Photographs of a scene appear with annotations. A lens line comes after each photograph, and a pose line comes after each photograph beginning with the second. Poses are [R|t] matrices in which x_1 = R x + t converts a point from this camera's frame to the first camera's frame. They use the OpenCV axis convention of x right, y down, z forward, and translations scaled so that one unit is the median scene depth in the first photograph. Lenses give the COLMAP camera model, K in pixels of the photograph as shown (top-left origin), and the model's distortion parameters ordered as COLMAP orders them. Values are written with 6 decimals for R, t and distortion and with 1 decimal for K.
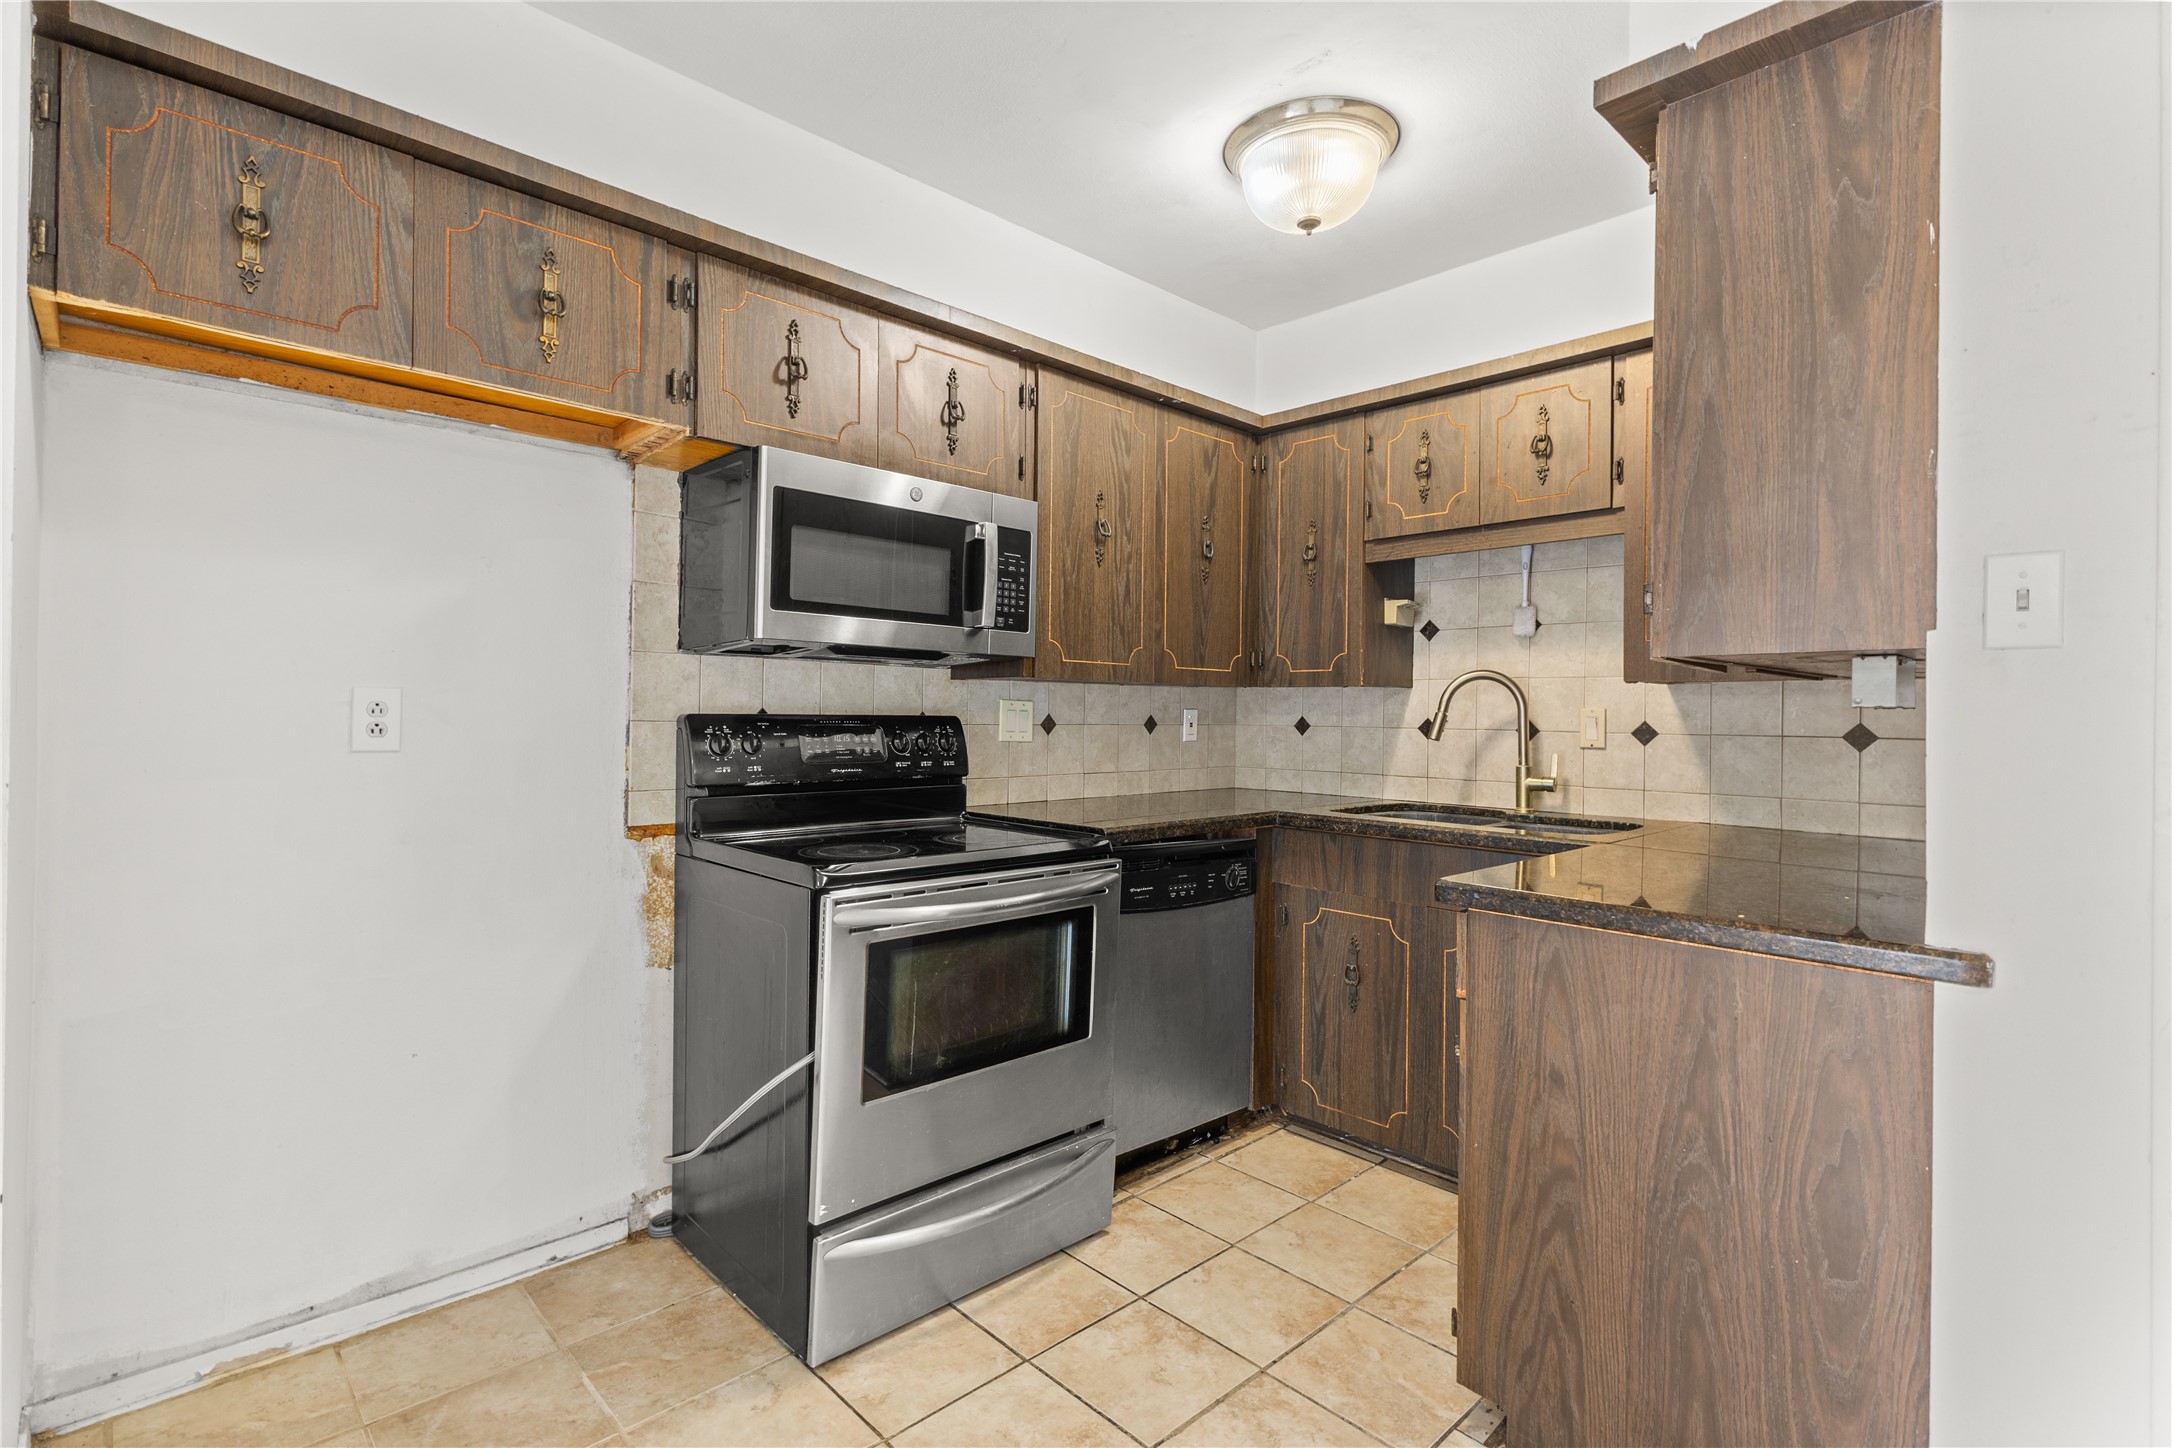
lens RADIAL K [[1014.5, 0, 1076.8], [0, 1014.5, 711.6], [0, 0, 1]] dist [0.014748, -0.003994]
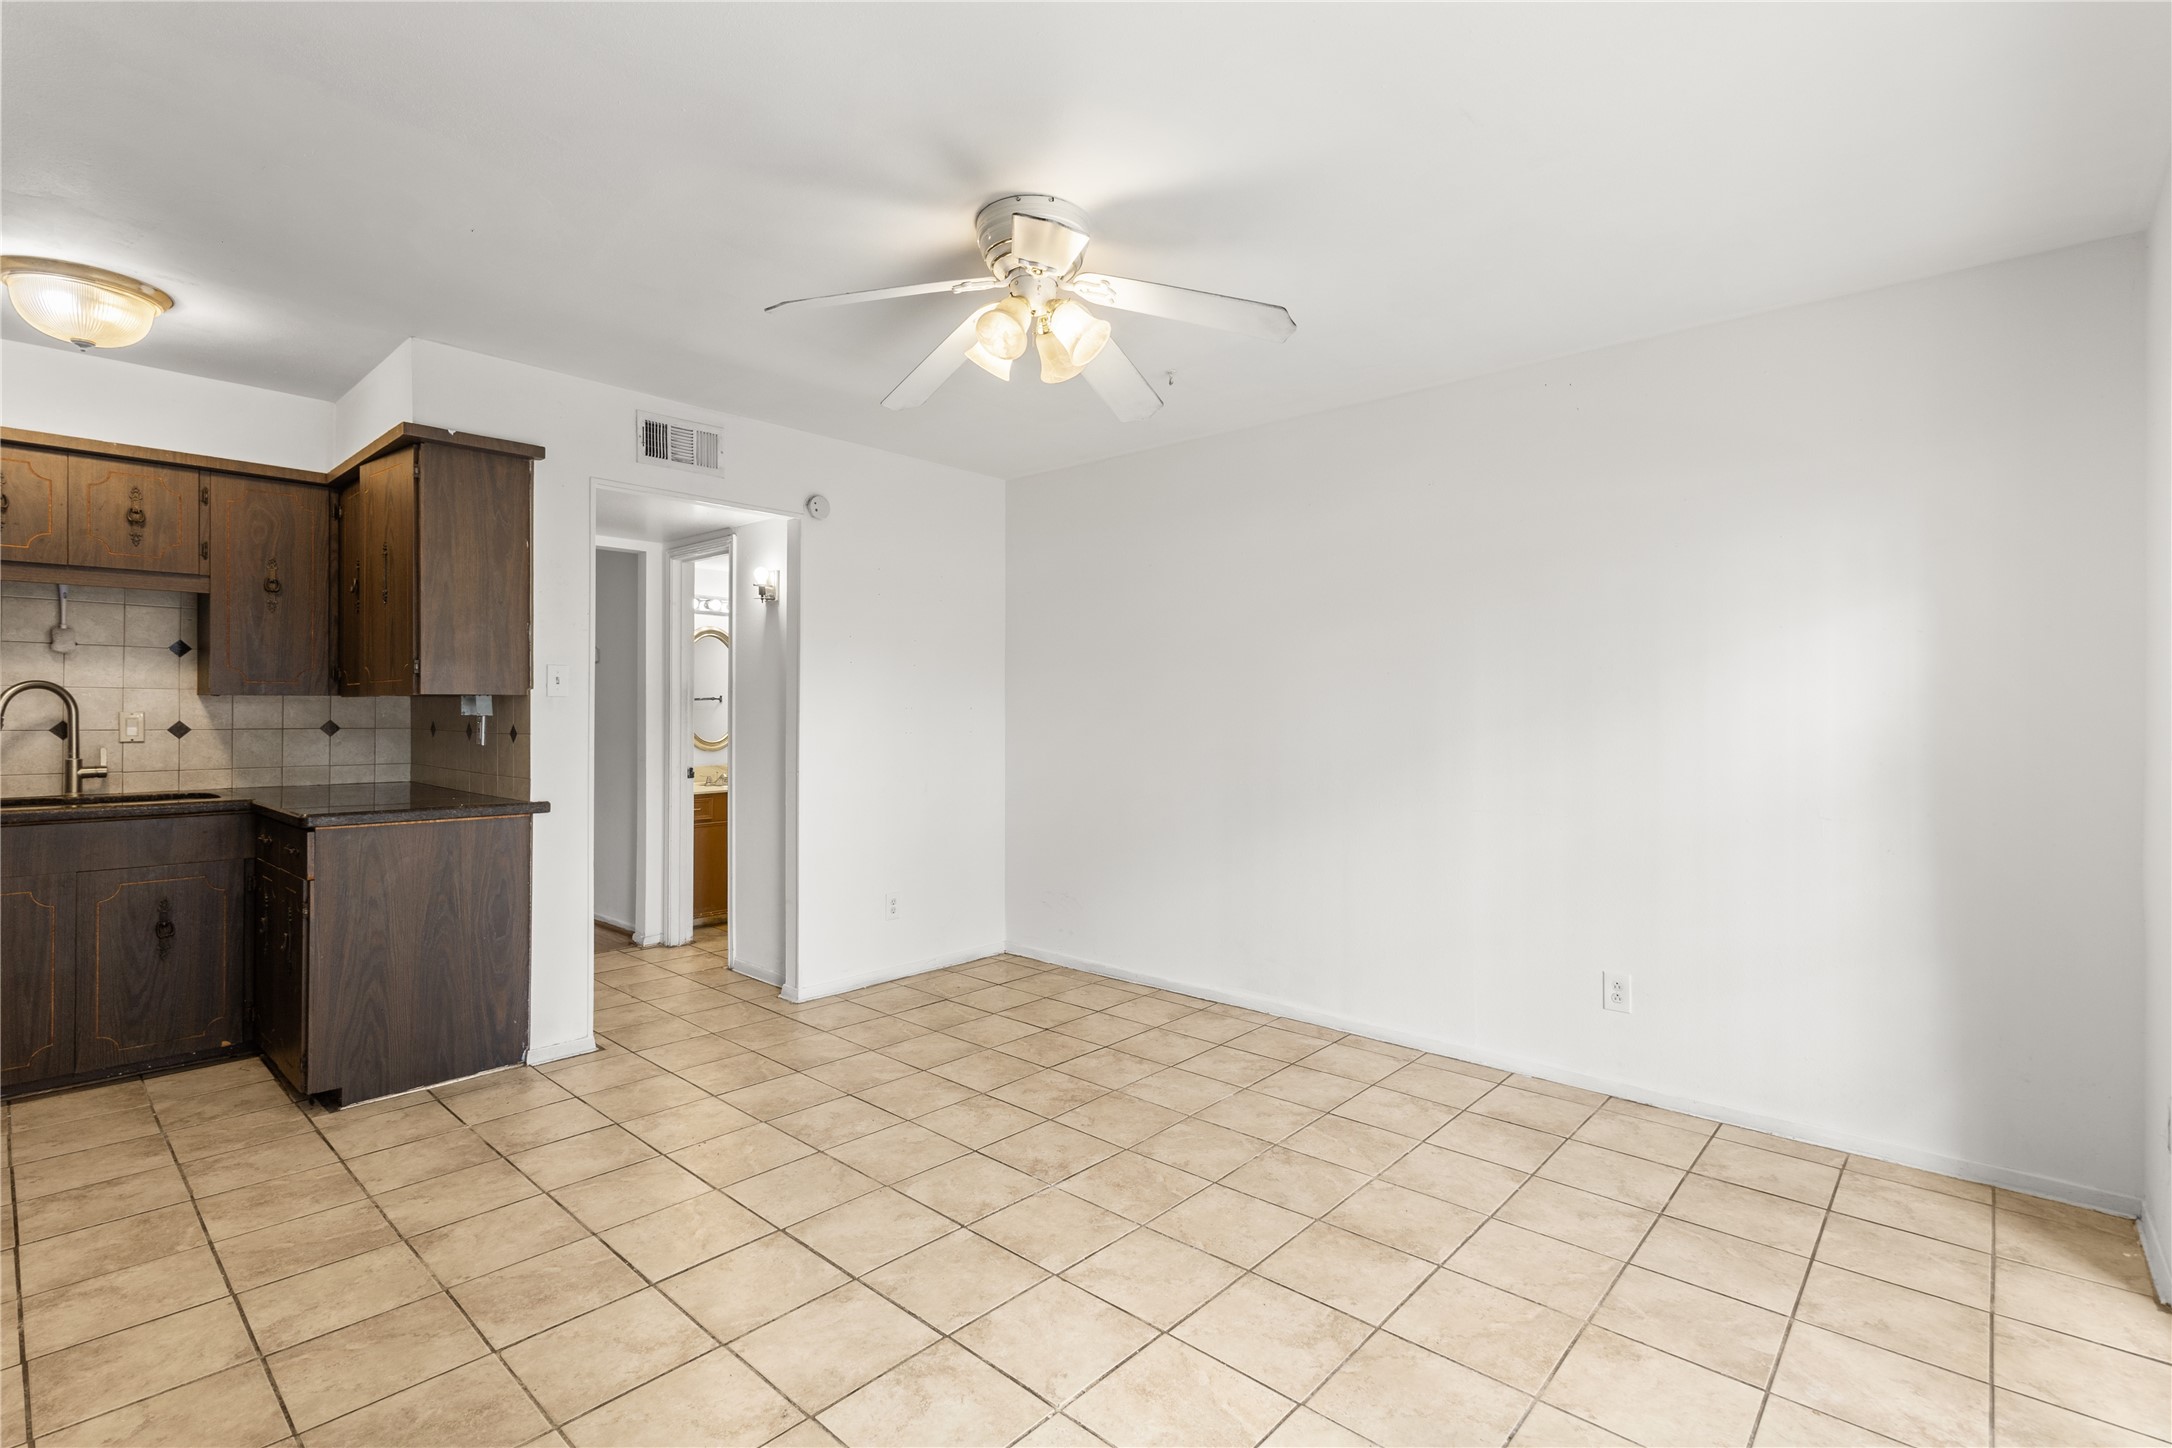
lens RADIAL K [[1014.5, 0, 1085.7], [0, 1014.5, 705.8], [0, 0, 1]] dist [0.014748, -0.003994]
pose [[-0.071589, -0.006797, 0.997411, -1.143772], [-0.005750, 0.999963, 0.006402, -0.033648], [-0.997418, -0.005277, -0.071626, -0.172836]]
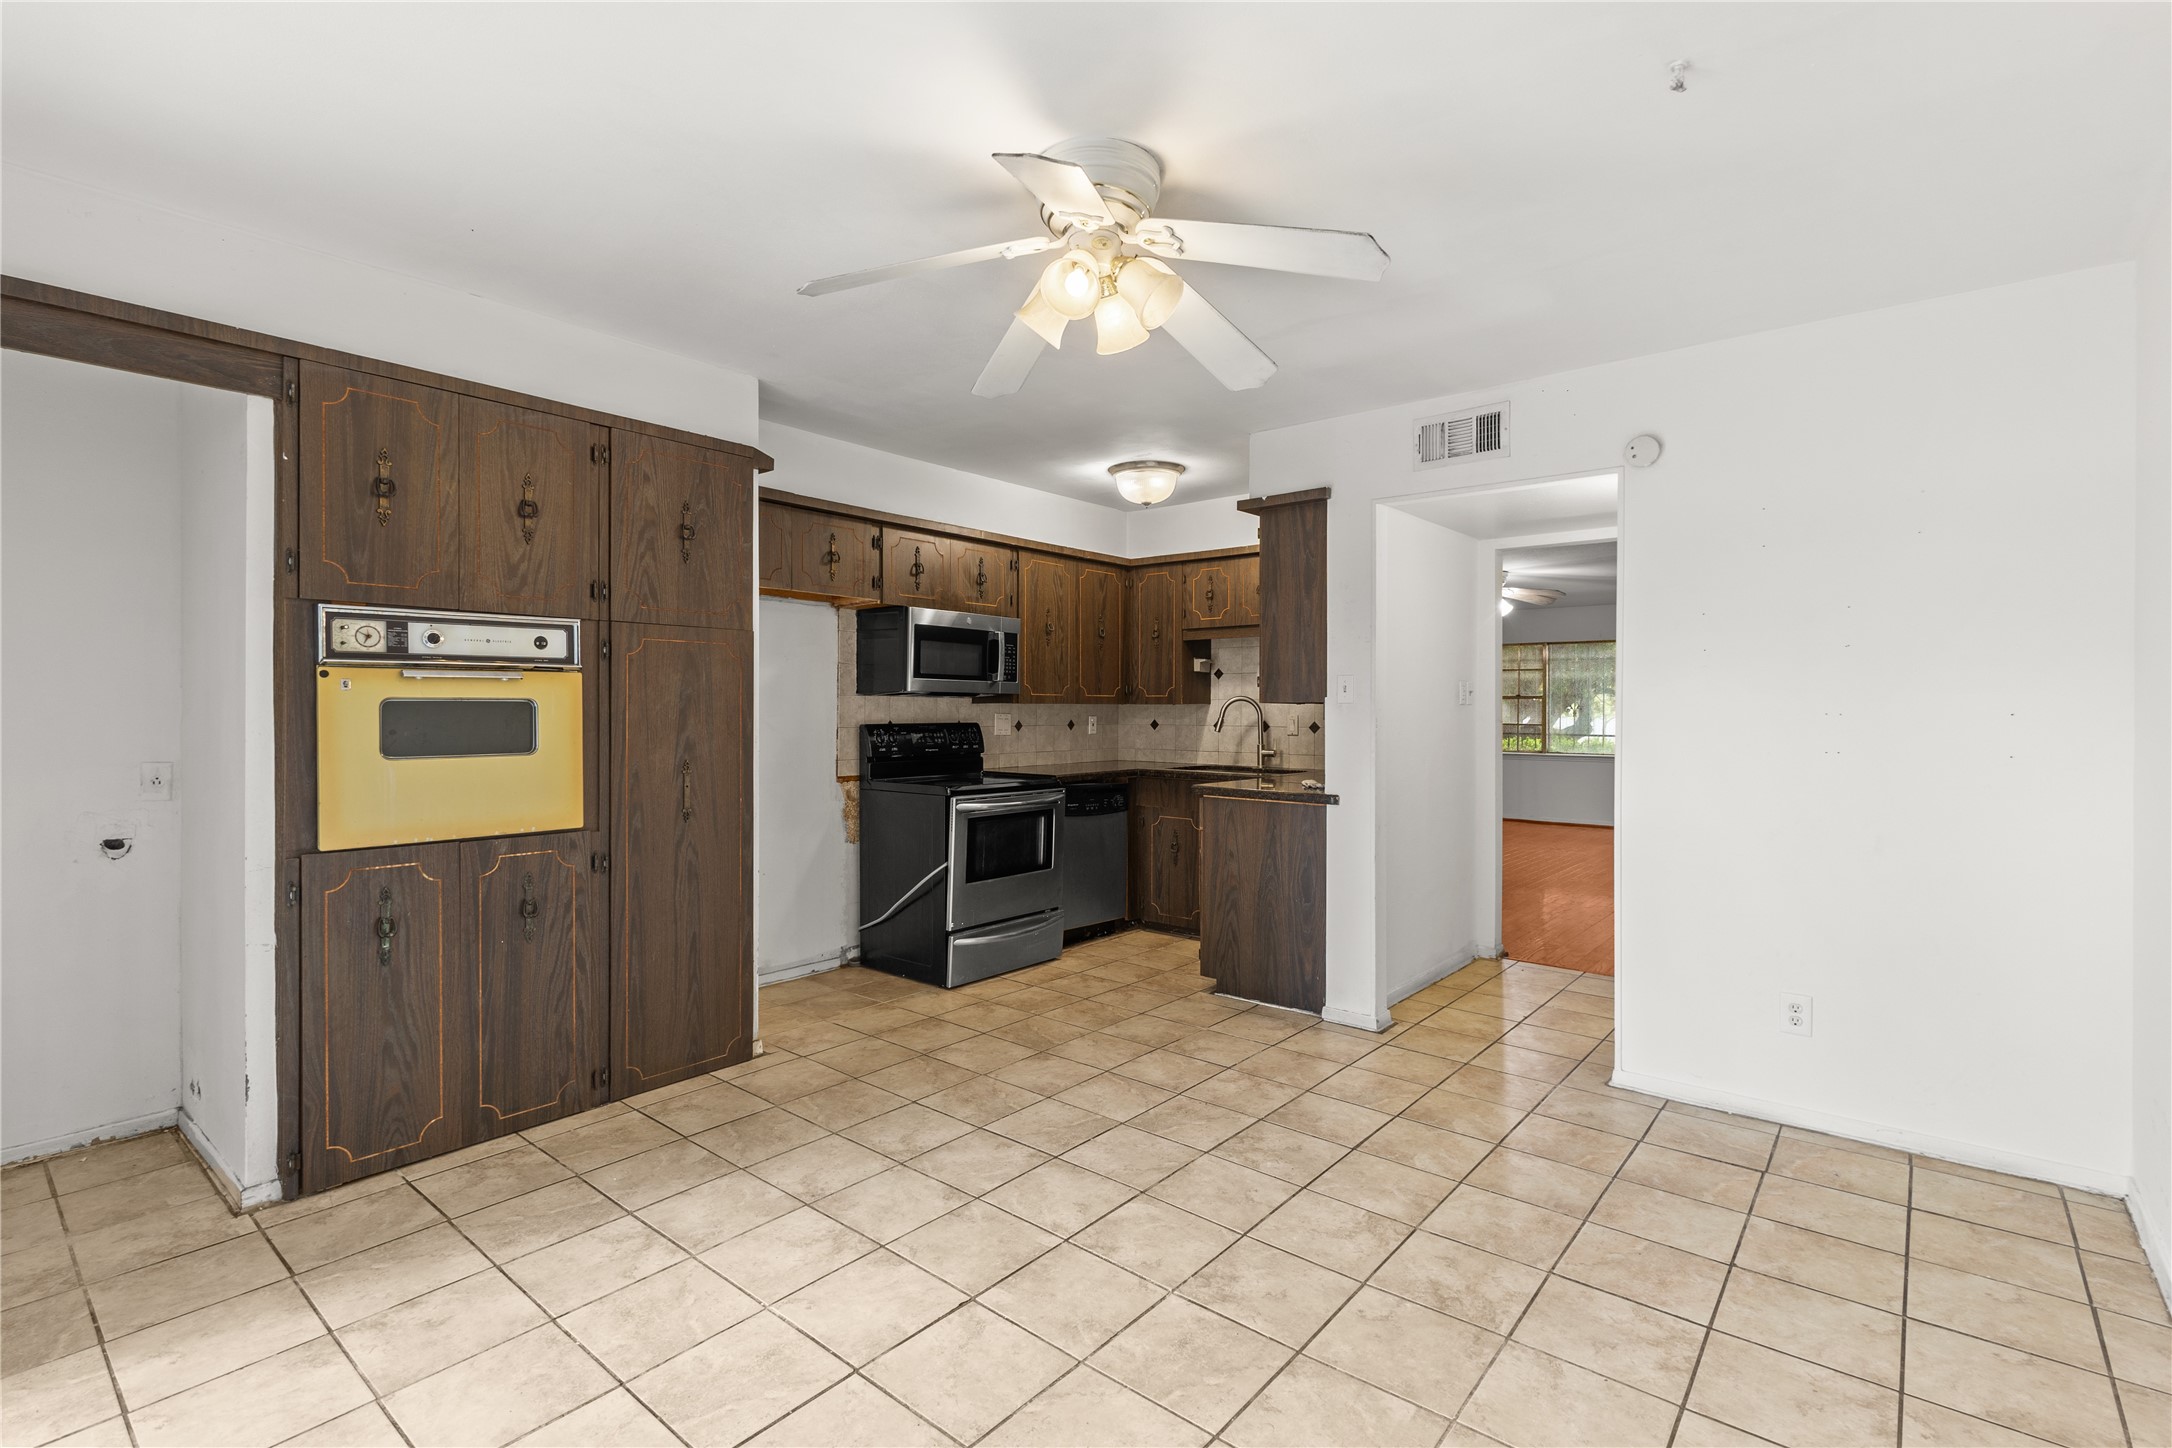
lens RADIAL K [[996.1, 0, 1071.8], [0, 996.1, 708.8], [0, 0, 1]] dist [0.007266, 0.000942]
pose [[0.994629, -0.009217, 0.103094, -0.164772], [0.008953, 0.999955, 0.003018, -0.032802], [-0.103117, -0.002078, 0.994667, -1.155634]]
